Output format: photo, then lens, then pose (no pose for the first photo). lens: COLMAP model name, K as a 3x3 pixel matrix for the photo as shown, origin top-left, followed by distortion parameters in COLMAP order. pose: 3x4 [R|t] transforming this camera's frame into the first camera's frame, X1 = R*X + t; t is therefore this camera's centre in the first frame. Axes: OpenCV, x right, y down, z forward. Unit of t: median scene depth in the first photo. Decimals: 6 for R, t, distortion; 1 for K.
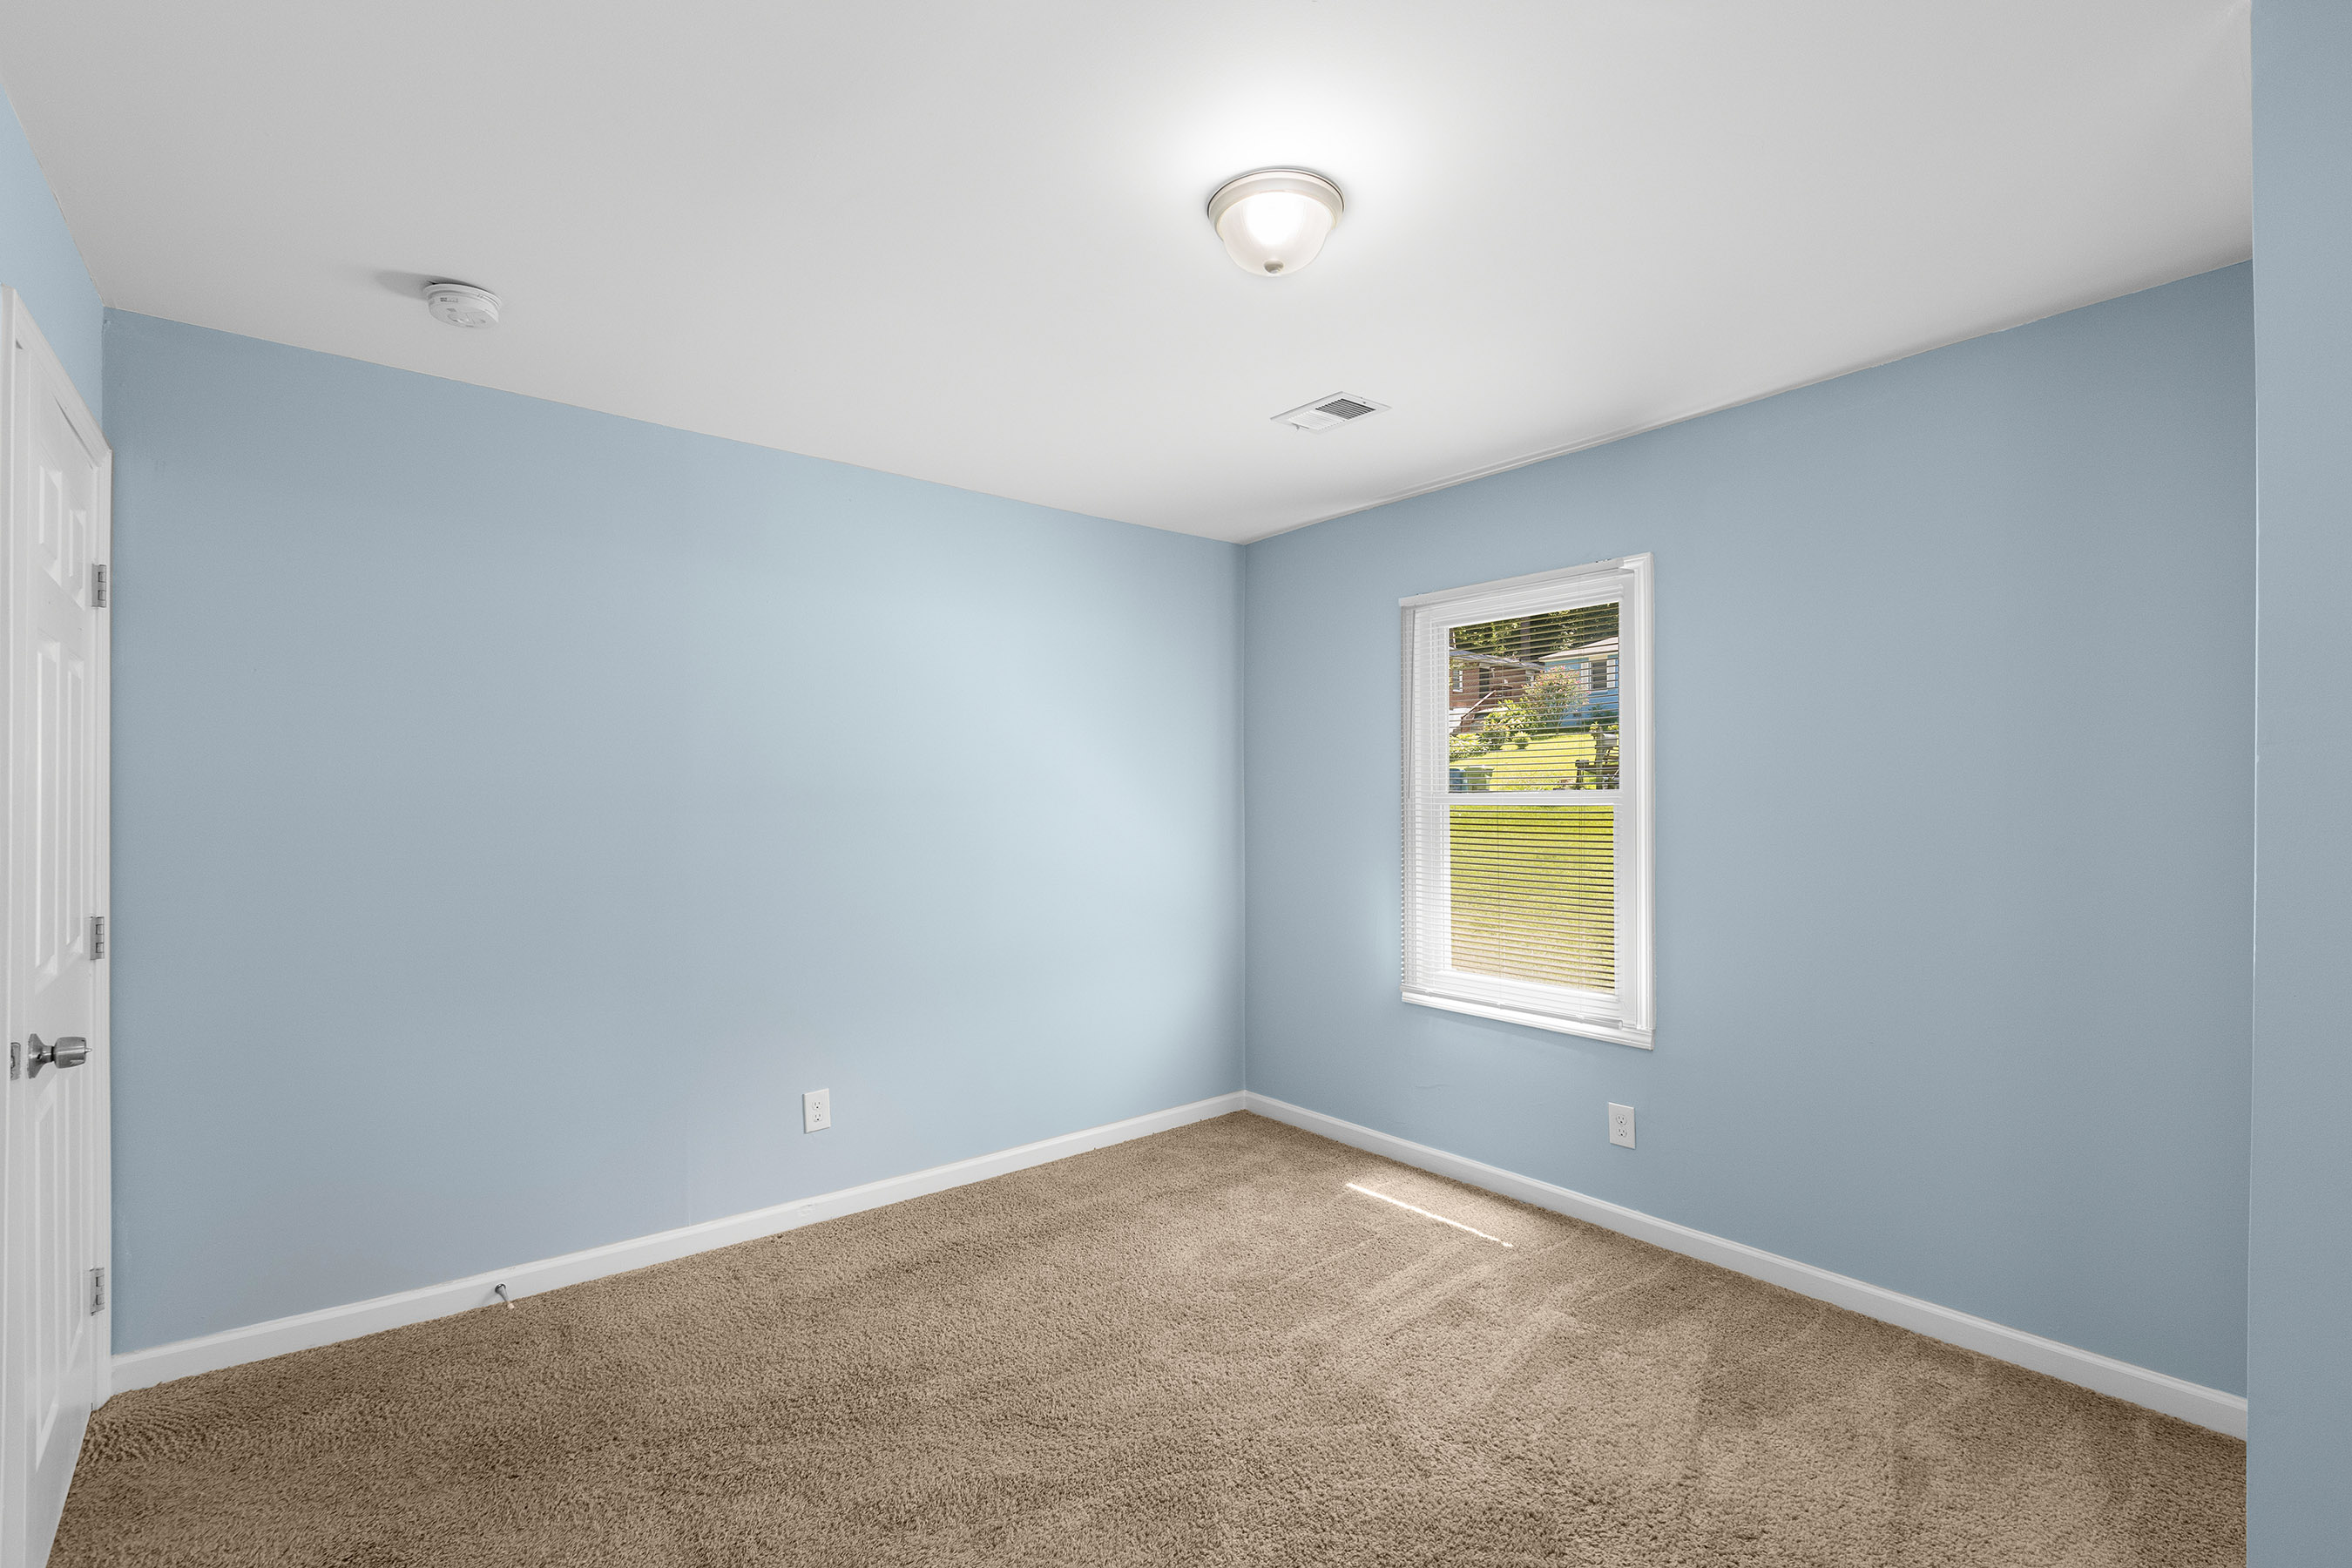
lens RADIAL K [[1058.1, 0, 1172.9], [0, 1058.1, 805.2], [0, 0, 1]] dist [0.000748, 0.000295]
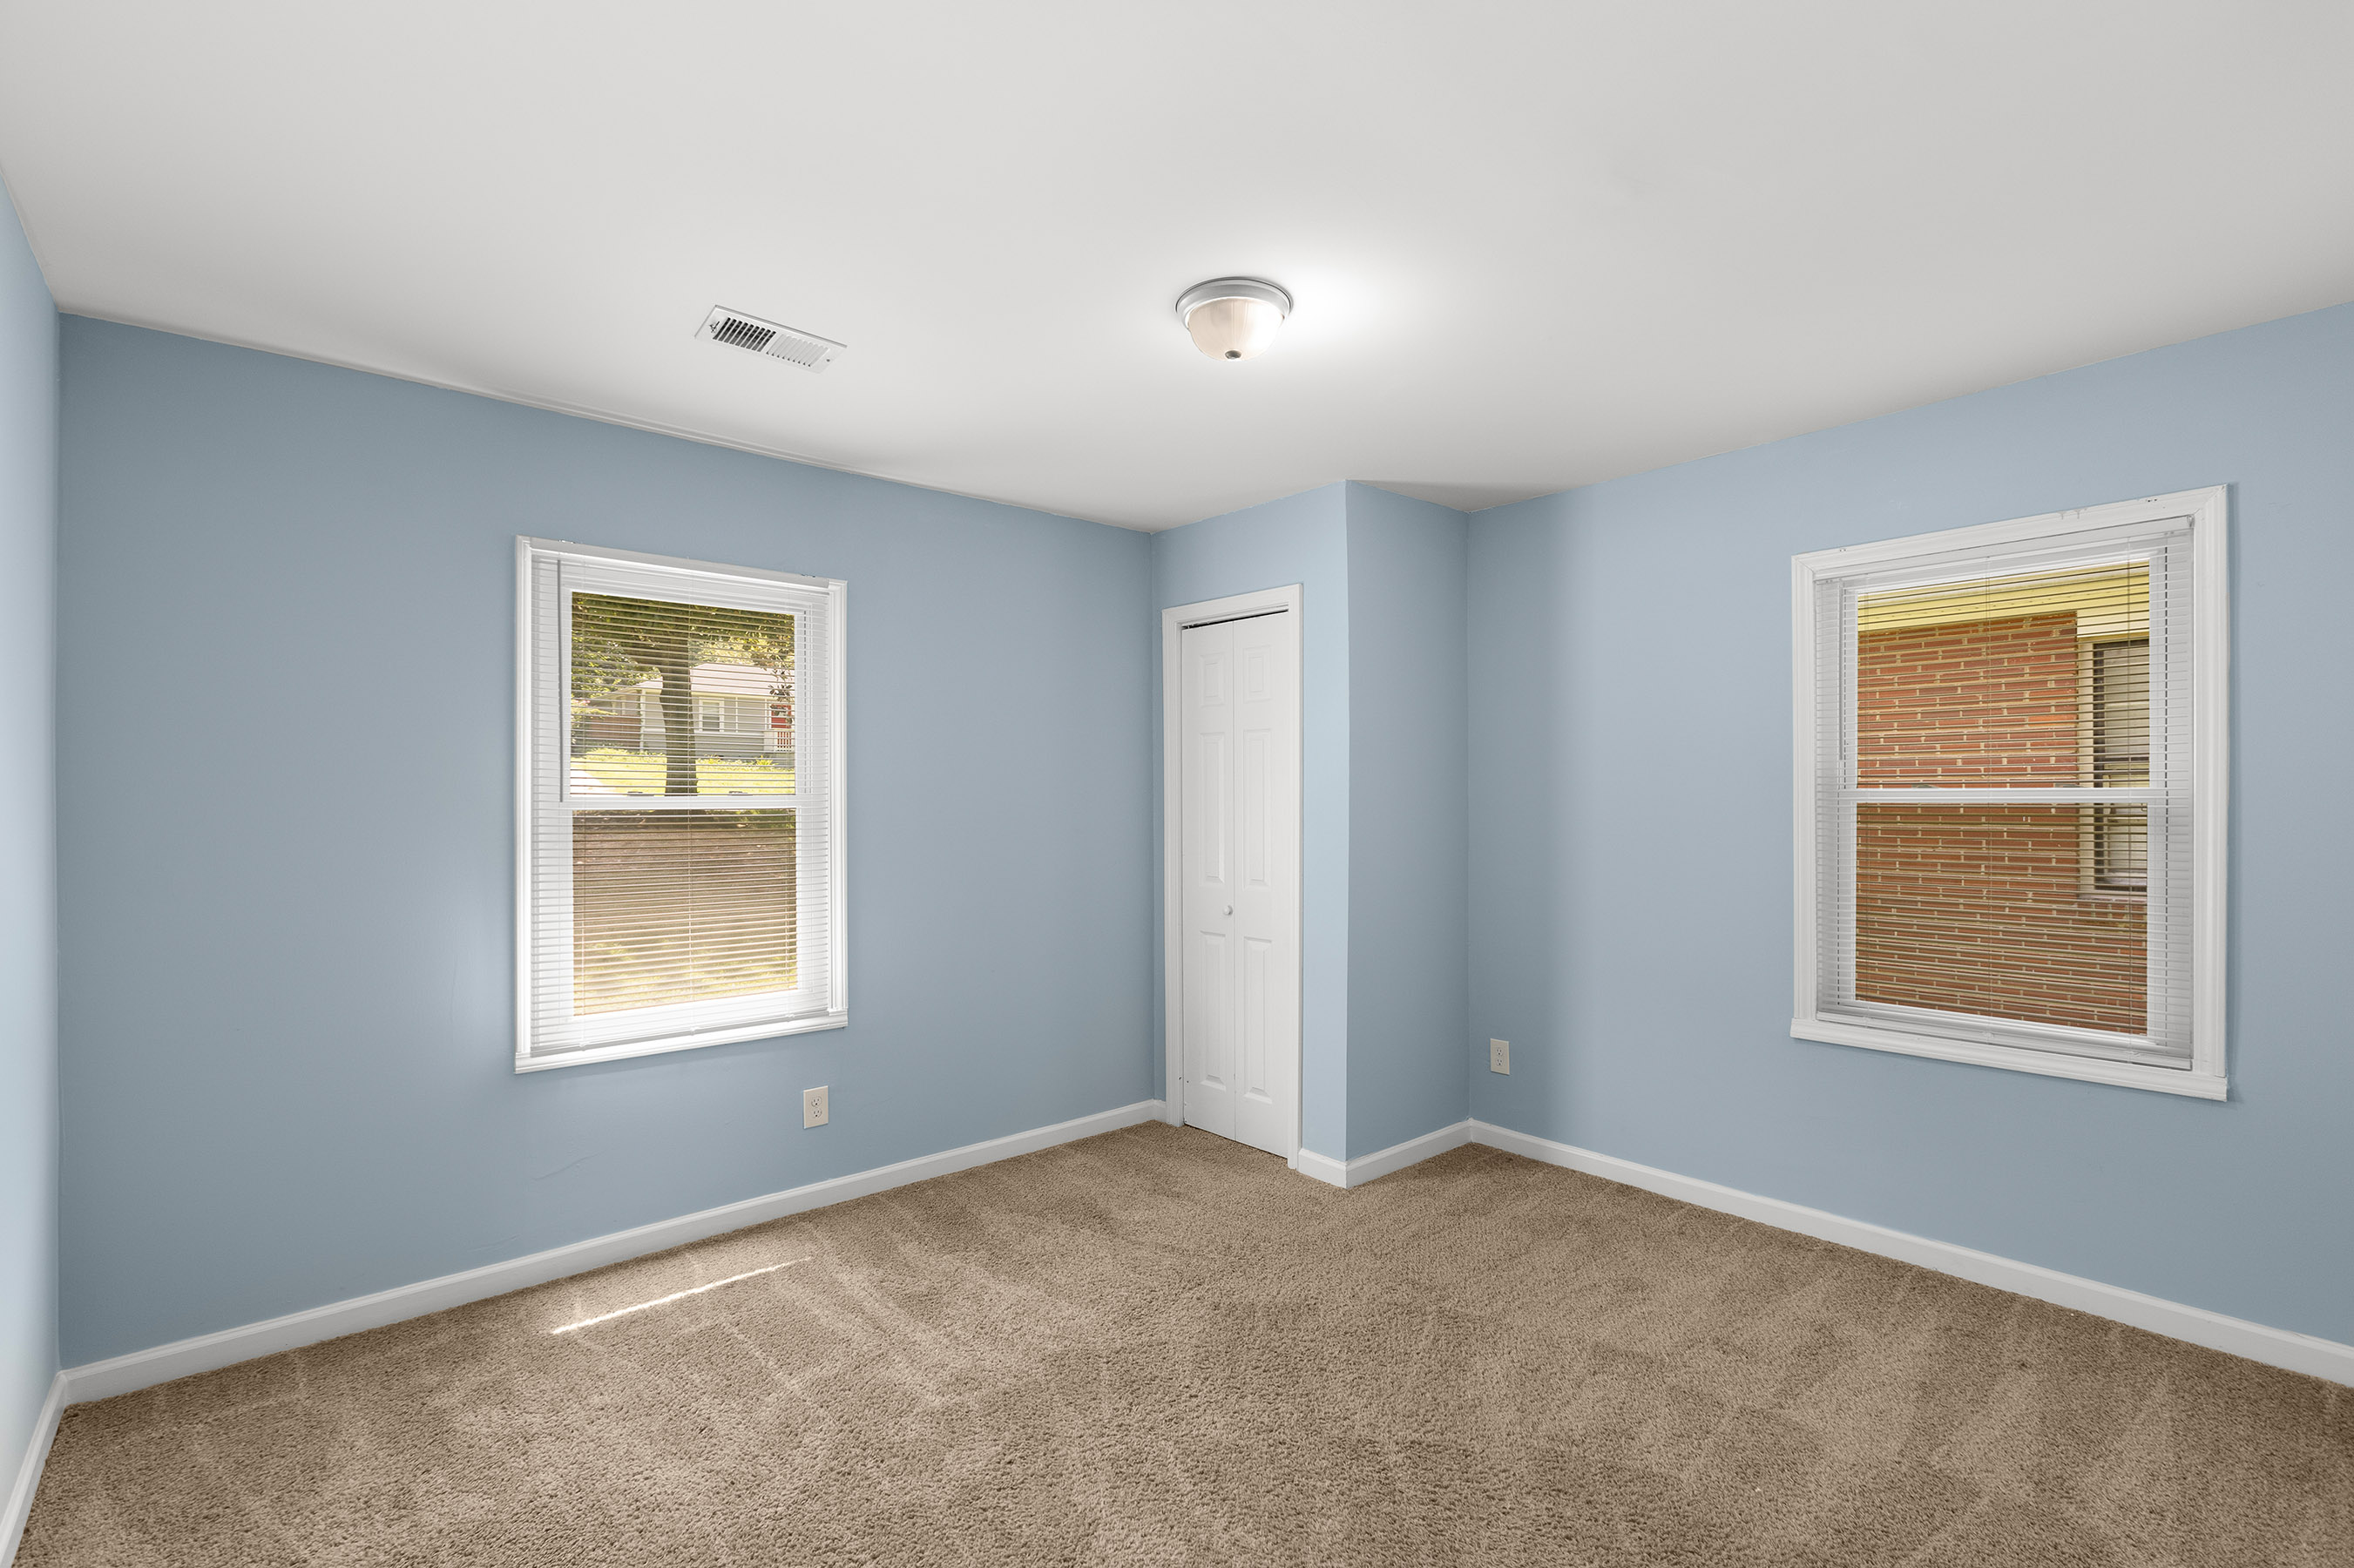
lens RADIAL K [[1058.9, 0, 1173.9], [0, 1058.9, 805.2], [0, 0, 1]] dist [0.000748, 0.000295]
pose [[-0.044162, -0.002516, 0.999021, -0.658303], [0.008578, 0.999959, 0.002898, -0.001921], [-0.998988, 0.008698, -0.044139, 0.684120]]
